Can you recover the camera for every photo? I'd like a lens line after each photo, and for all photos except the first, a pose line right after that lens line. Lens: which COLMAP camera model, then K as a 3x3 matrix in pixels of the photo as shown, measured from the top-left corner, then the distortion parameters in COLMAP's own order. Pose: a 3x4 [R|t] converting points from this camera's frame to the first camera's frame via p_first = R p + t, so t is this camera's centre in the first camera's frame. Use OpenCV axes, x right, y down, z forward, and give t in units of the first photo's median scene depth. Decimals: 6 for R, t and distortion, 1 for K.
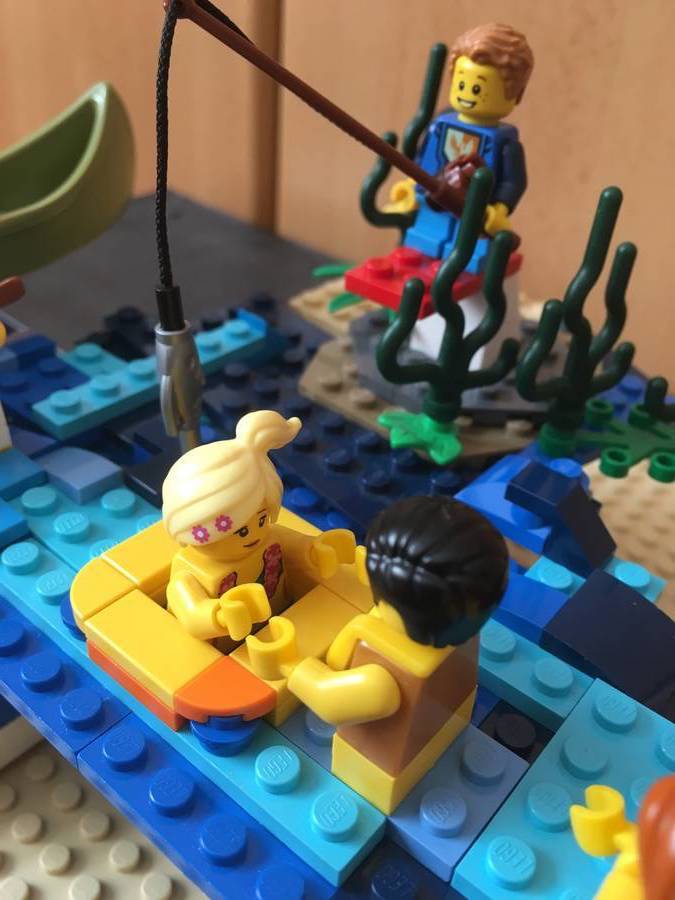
lens RADIAL K [[813.4, 0, 337.5], [0, 813.4, 450.0], [0, 0, 1]] dist [0.002995, -0.009921]
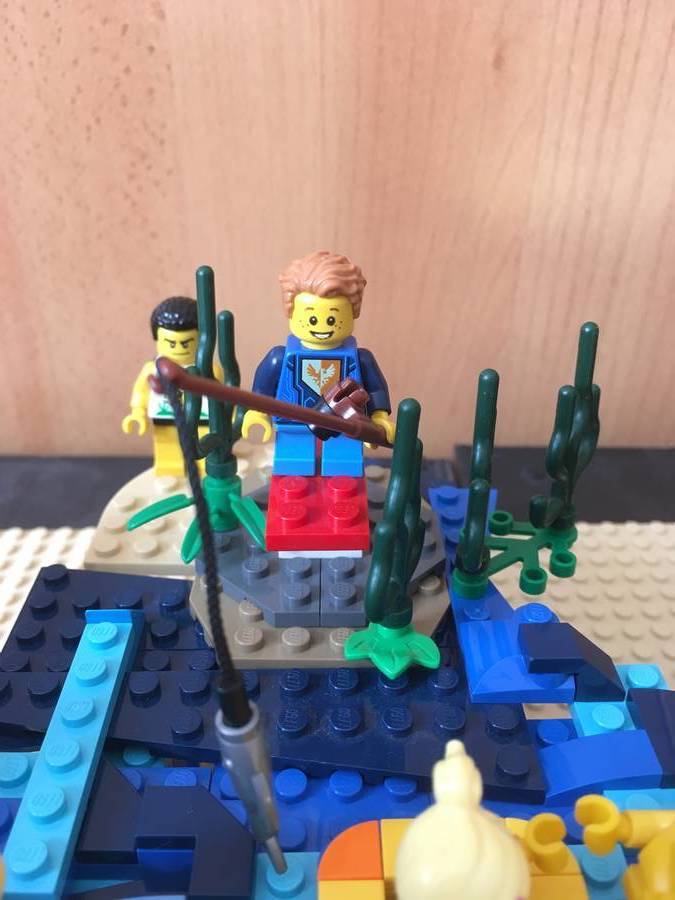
lens RADIAL K [[813.4, 0, 337.5], [0, 813.4, 450.0], [0, 0, 1]] dist [0.002995, -0.009921]
pose [[0.761626, -0.396954, 0.512205, -0.385896], [0.429415, 0.901123, 0.059841, -0.351786], [-0.485313, 0.174371, 0.856776, 0.174105]]
